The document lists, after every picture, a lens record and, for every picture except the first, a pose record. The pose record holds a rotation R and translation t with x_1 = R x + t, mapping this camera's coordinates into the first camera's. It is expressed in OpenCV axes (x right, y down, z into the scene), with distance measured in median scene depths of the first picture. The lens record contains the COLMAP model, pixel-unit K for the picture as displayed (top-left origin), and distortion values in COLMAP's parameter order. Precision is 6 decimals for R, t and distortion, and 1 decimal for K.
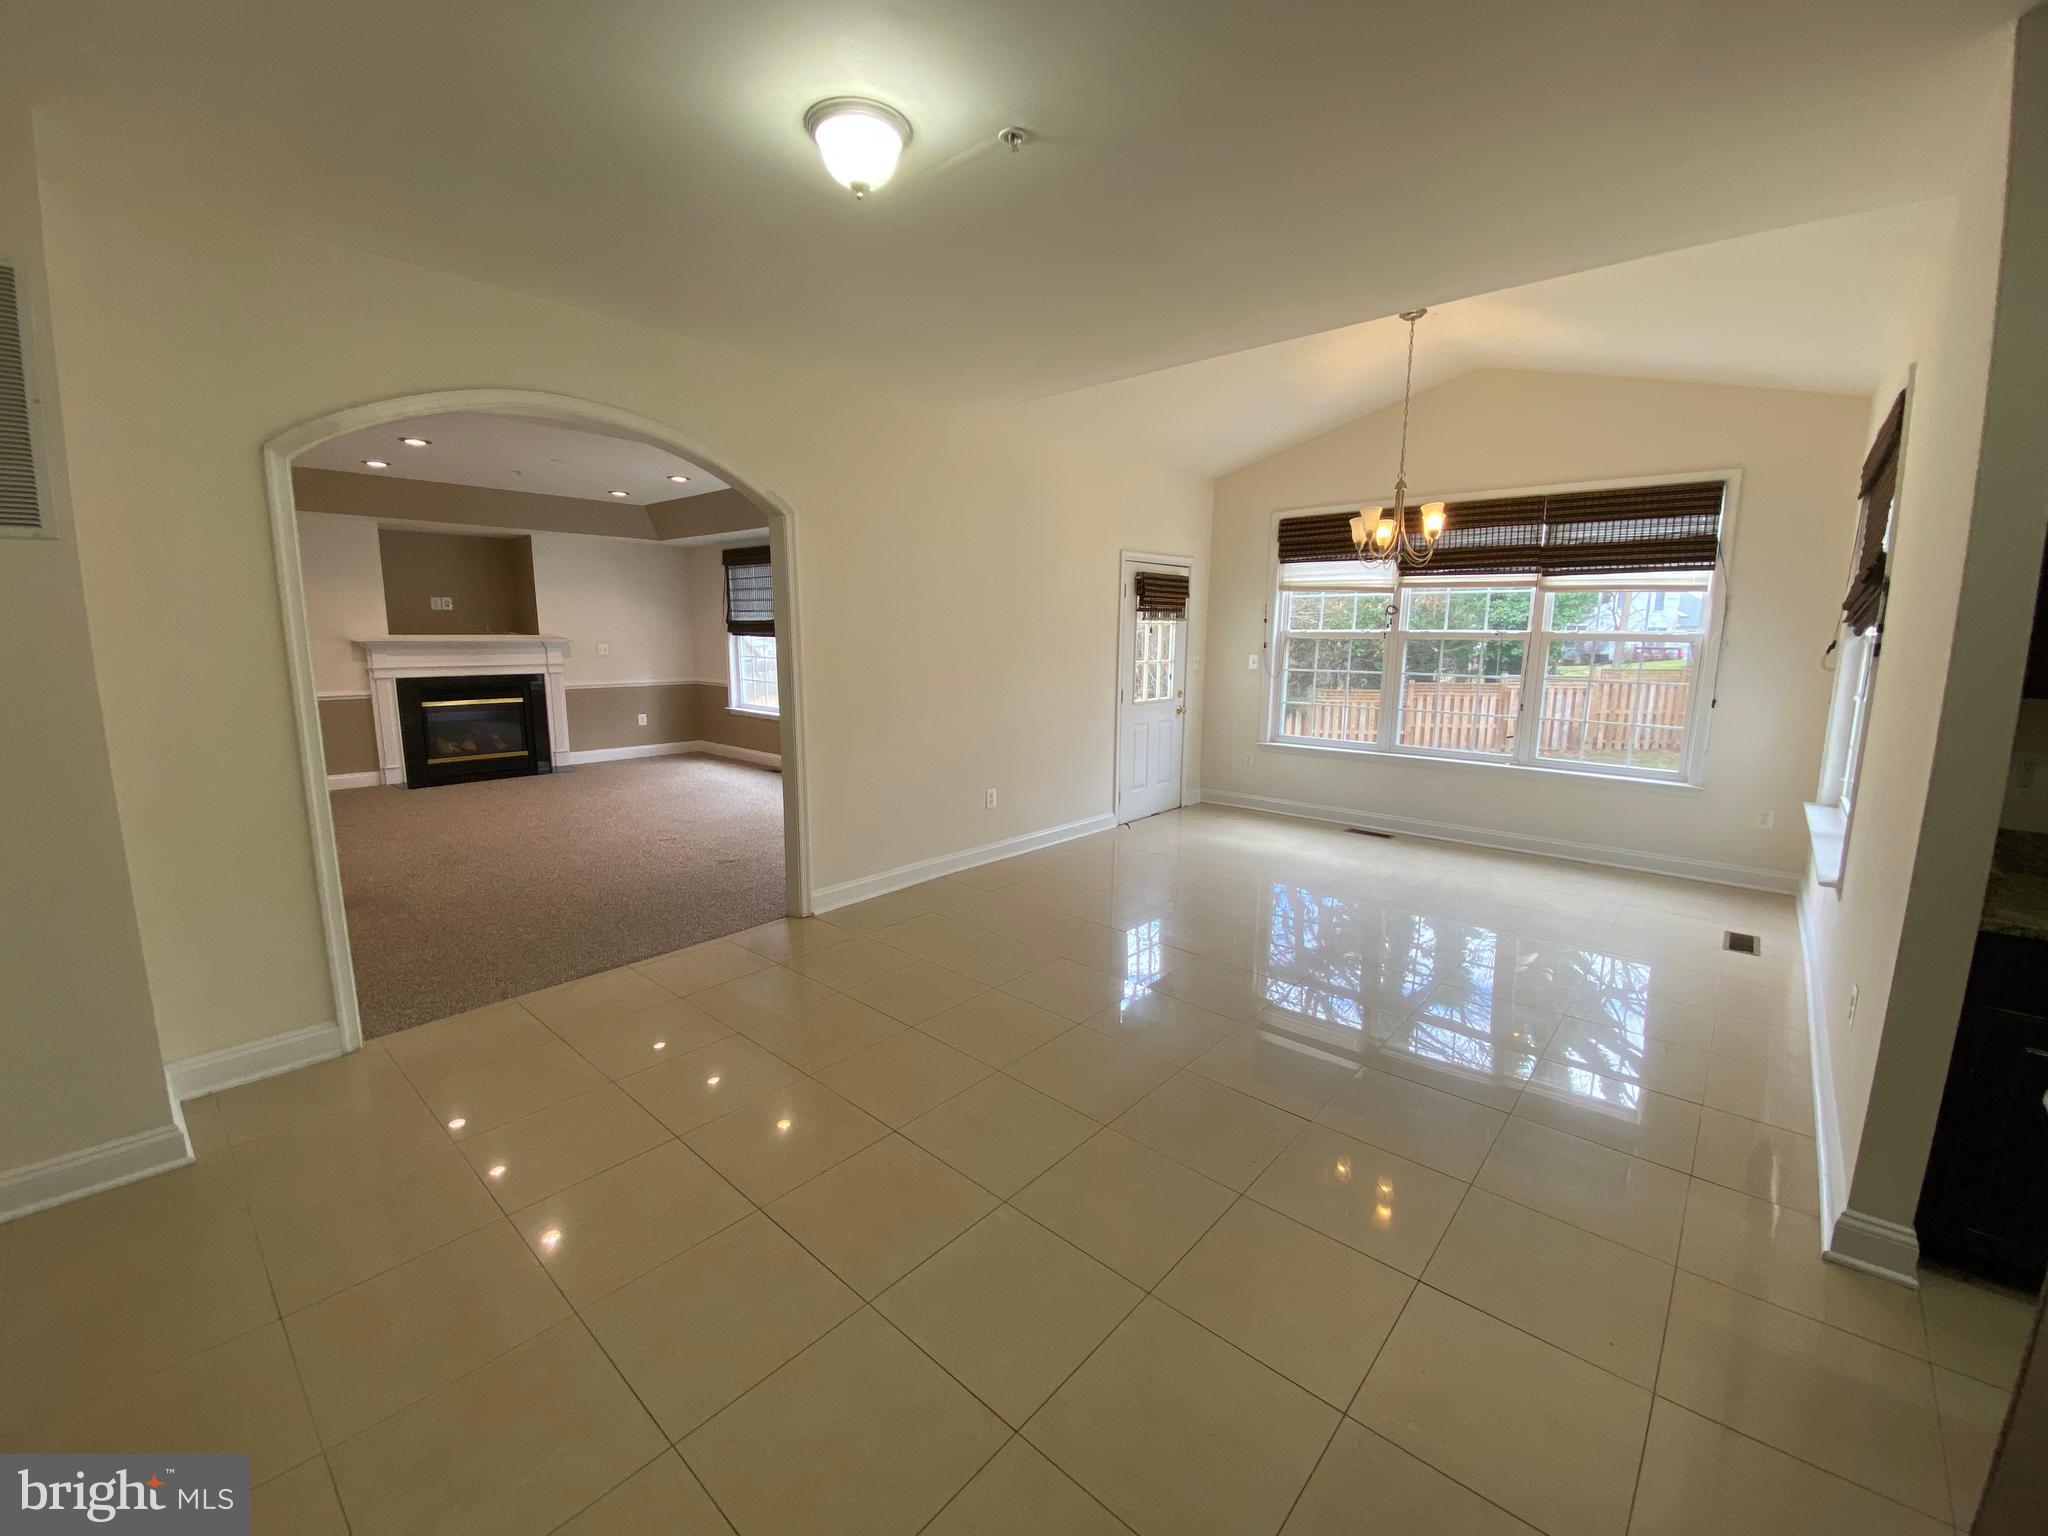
lens RADIAL K [[834.6, 0, 1031.4], [0, 834.6, 752.9], [0, 0, 1]] dist [0.009885, -0.009964]
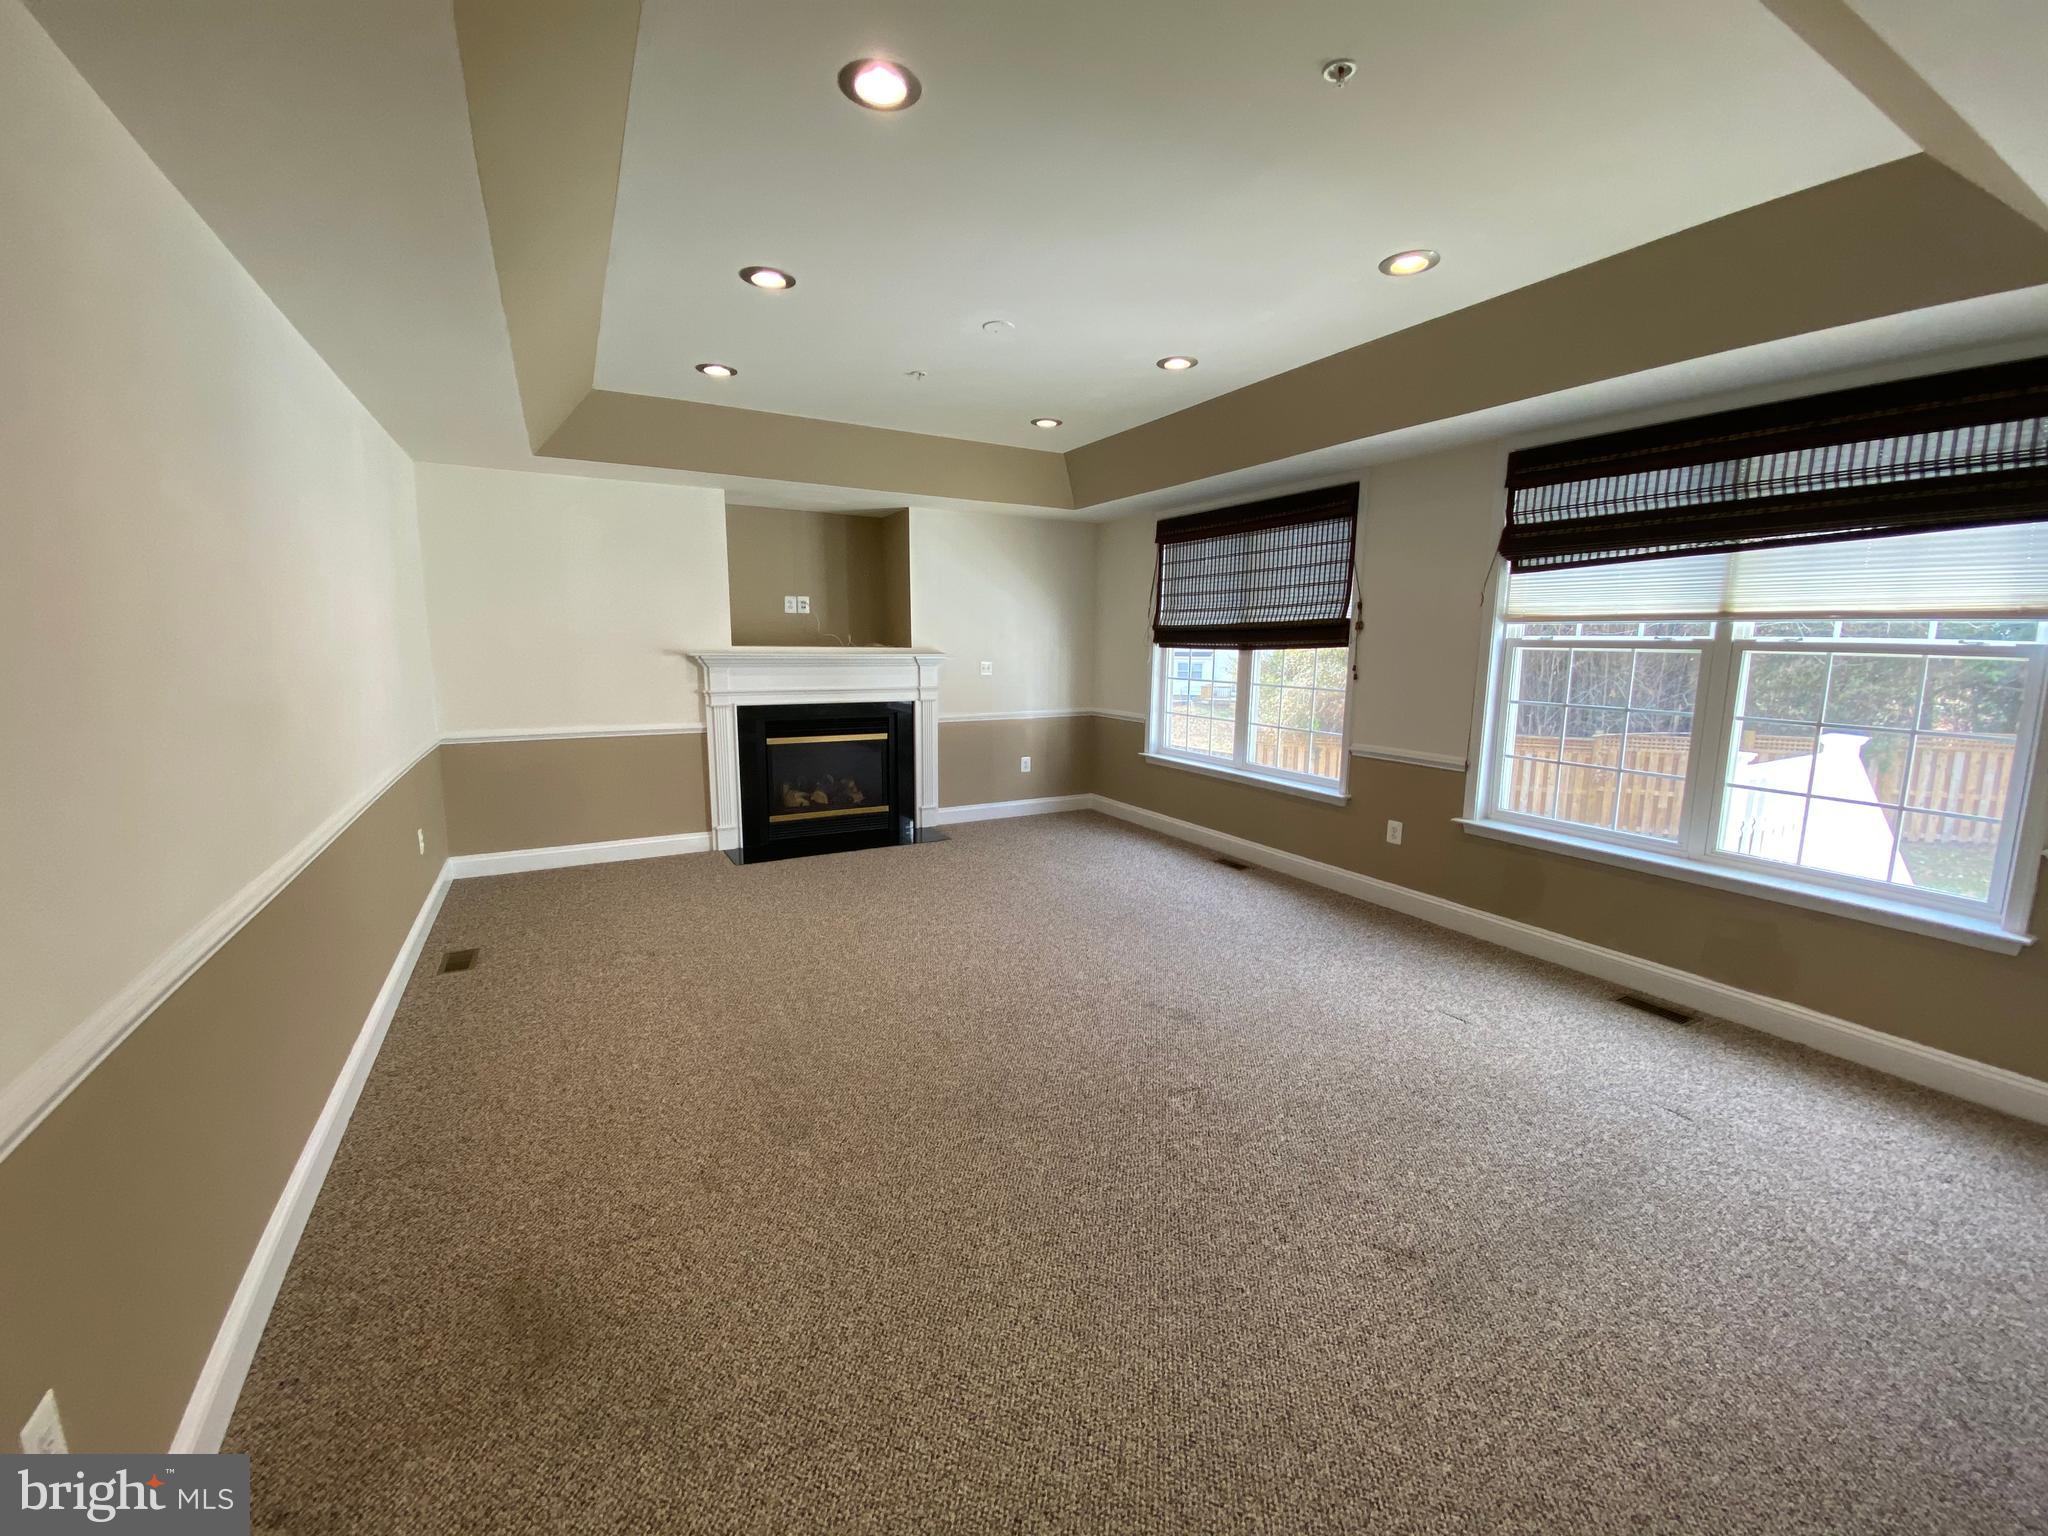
lens RADIAL K [[834.6, 0, 1041.4], [0, 834.6, 757.4], [0, 0, 1]] dist [0.009885, -0.009964]
pose [[0.945018, 0.045644, -0.323819, -0.247745], [-0.048563, 0.998820, -0.000934, -0.050820], [0.323394, 0.016608, 0.946119, 0.362652]]
